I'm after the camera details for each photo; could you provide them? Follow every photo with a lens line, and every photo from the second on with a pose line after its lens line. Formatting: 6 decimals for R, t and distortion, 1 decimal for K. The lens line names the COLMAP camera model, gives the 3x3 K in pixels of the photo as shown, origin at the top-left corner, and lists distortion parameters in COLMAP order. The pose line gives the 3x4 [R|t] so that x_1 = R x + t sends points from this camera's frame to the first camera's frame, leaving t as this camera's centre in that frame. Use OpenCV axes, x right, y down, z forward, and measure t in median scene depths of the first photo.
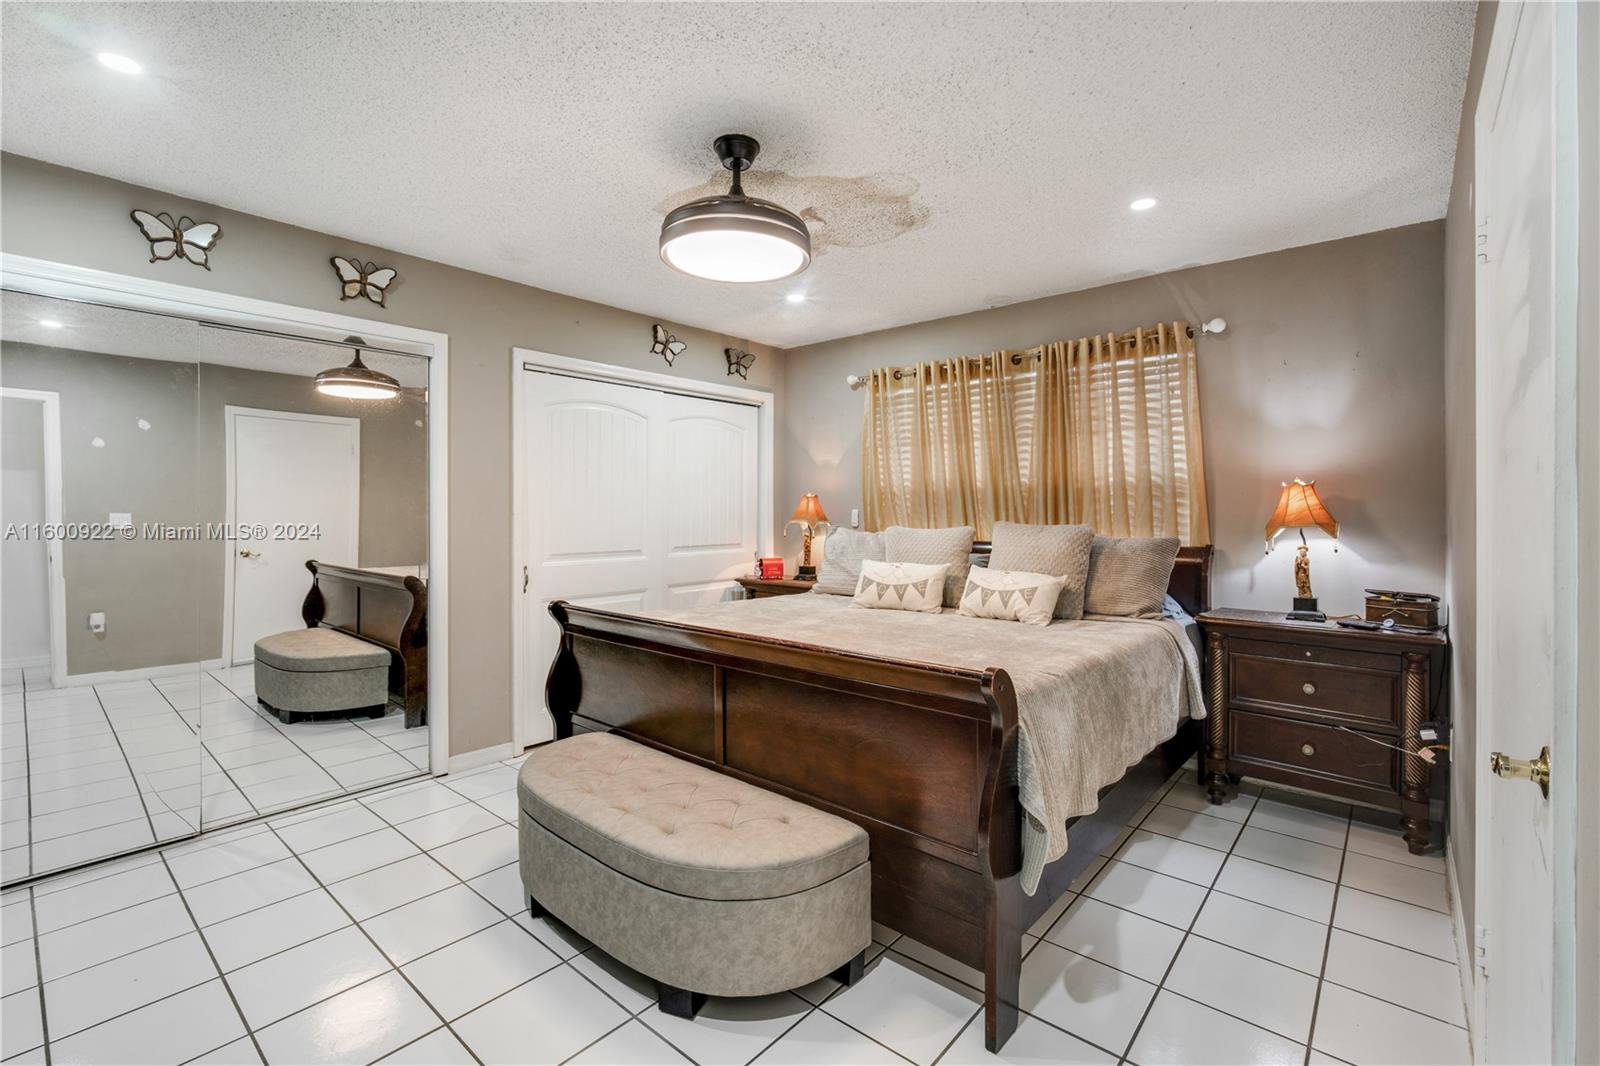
lens RADIAL K [[693.9, 0, 823.6], [0, 693.9, 513.6], [0, 0, 1]] dist [-0.000250, 0.000017]
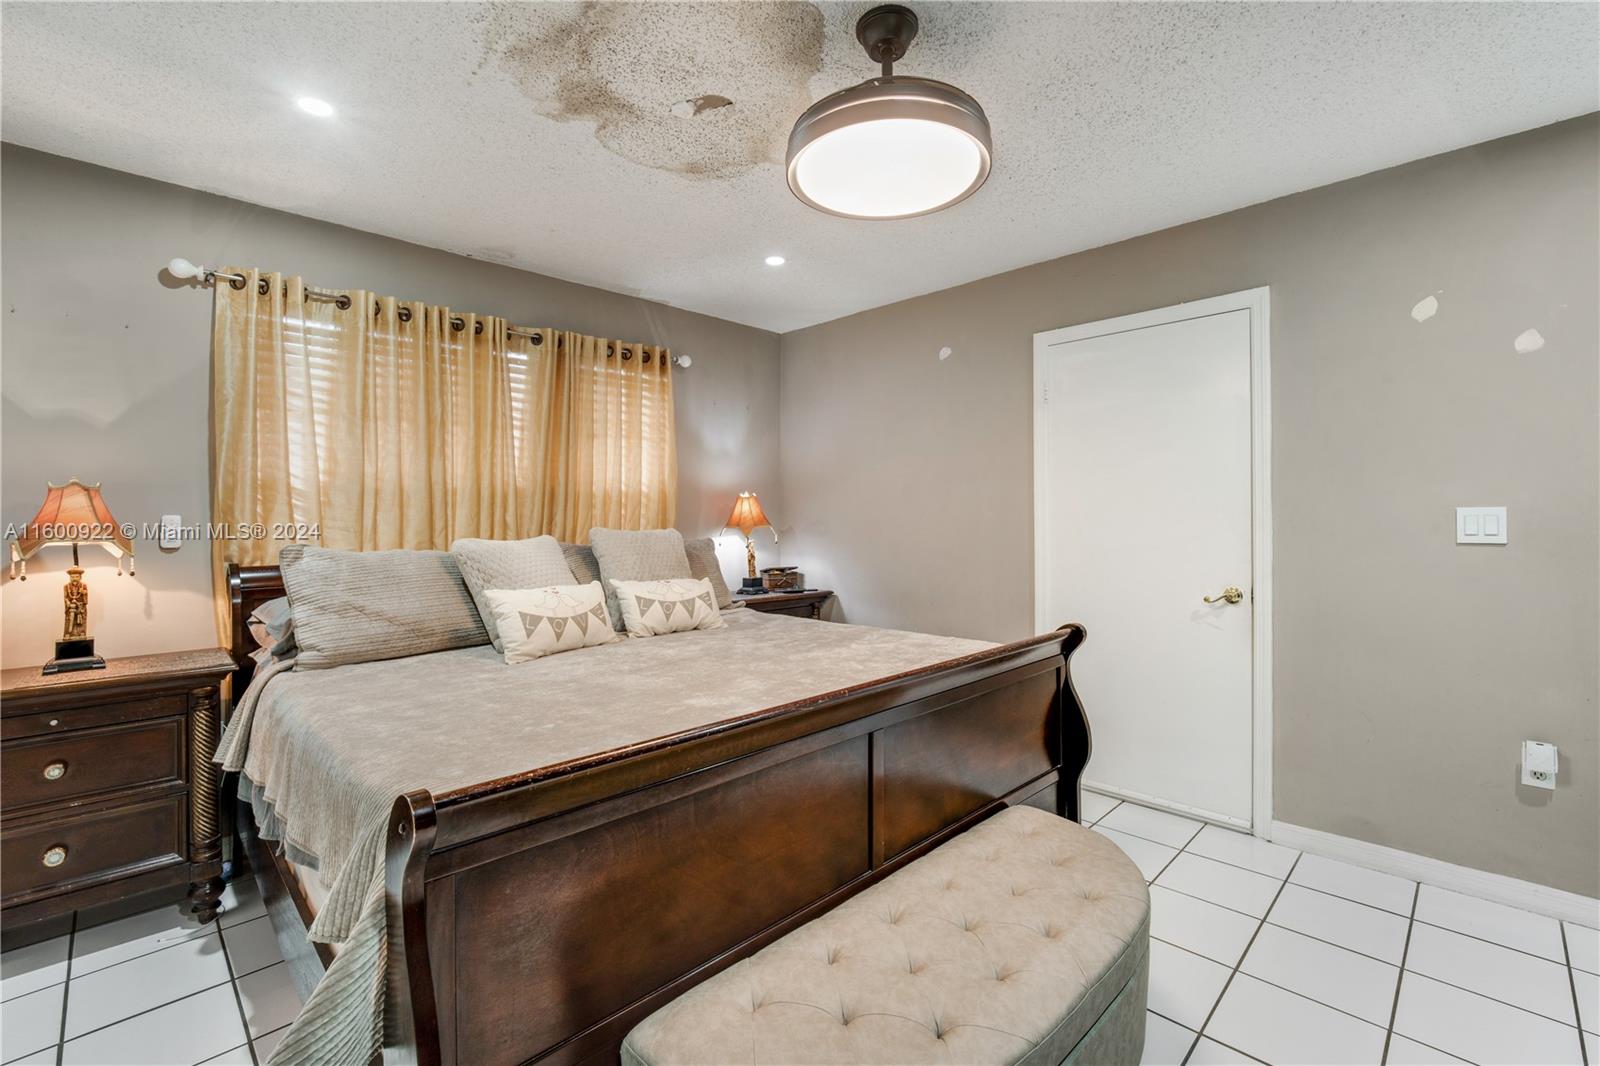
lens RADIAL K [[693.9, 0, 823.6], [0, 693.9, 513.6], [0, 0, 1]] dist [-0.000250, 0.000017]
pose [[0.074433, 0.008095, 0.997193, -0.541149], [0.024662, 0.999646, -0.009955, 0.008384], [-0.996921, 0.025334, 0.074207, 0.609737]]
